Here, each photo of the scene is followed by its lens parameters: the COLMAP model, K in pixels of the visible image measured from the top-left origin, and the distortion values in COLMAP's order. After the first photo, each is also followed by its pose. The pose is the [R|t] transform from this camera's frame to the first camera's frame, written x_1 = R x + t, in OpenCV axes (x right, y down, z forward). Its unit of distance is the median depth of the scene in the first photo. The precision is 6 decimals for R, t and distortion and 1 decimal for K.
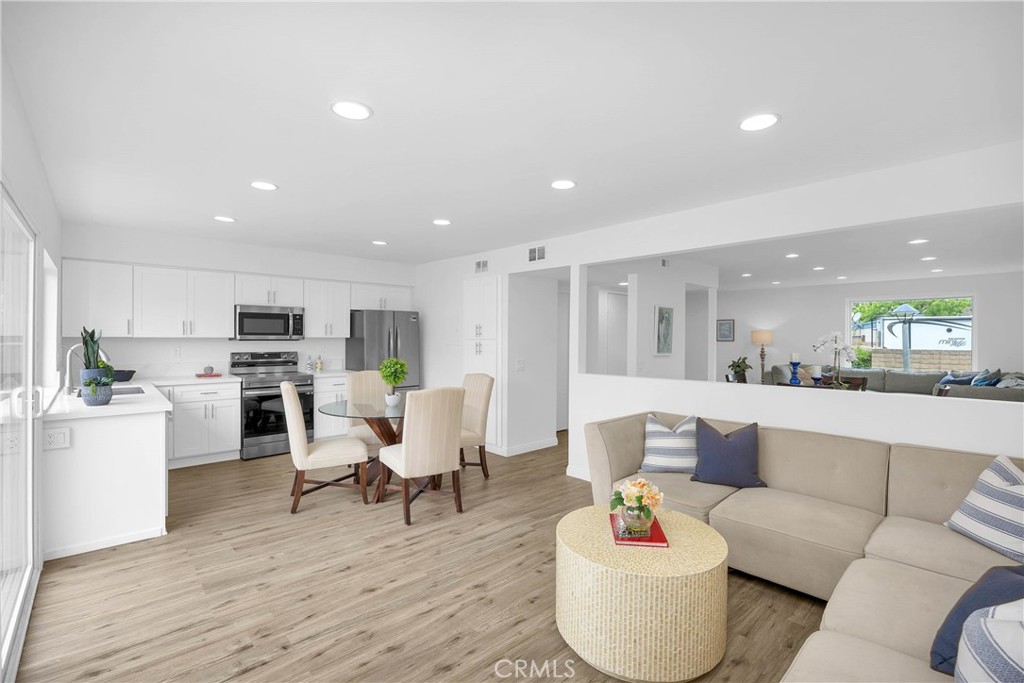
lens RADIAL K [[460.8, 0, 512.0], [0, 460.8, 341.5], [0, 0, 1]] dist [-0.001880, -0.000419]
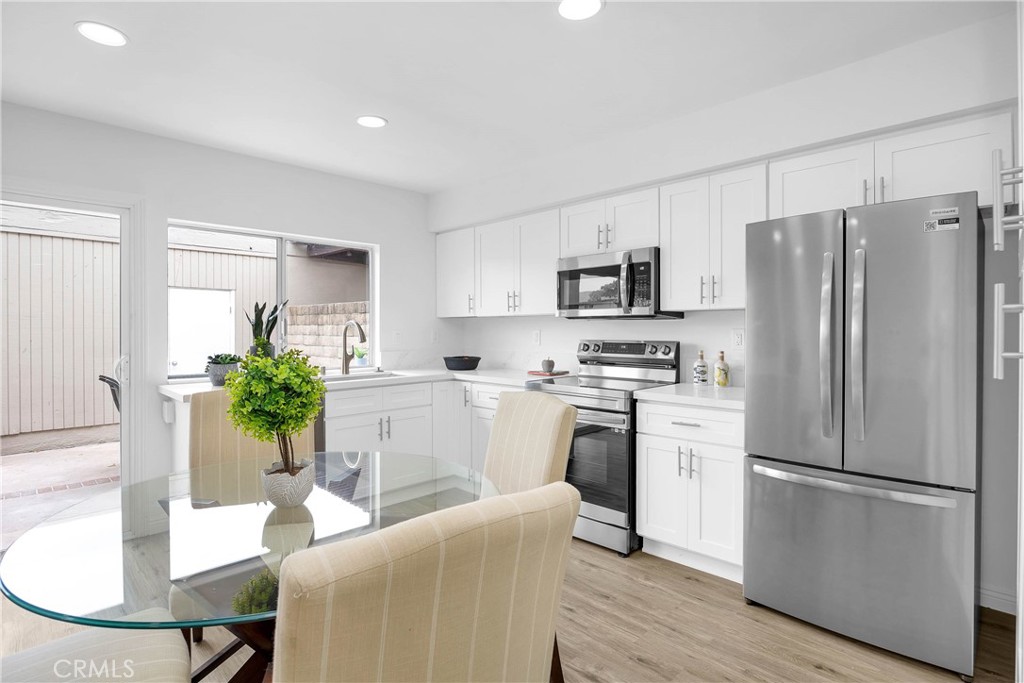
lens RADIAL K [[529.6, 0, 511.6], [0, 529.6, 332.4], [0, 0, 1]] dist [-0.000045, -0.000056]
pose [[0.028992, -0.002625, -0.999576, 0.088261], [-0.011569, 0.999929, -0.002962, 0.017594], [0.999513, 0.011650, 0.028960, 0.896781]]
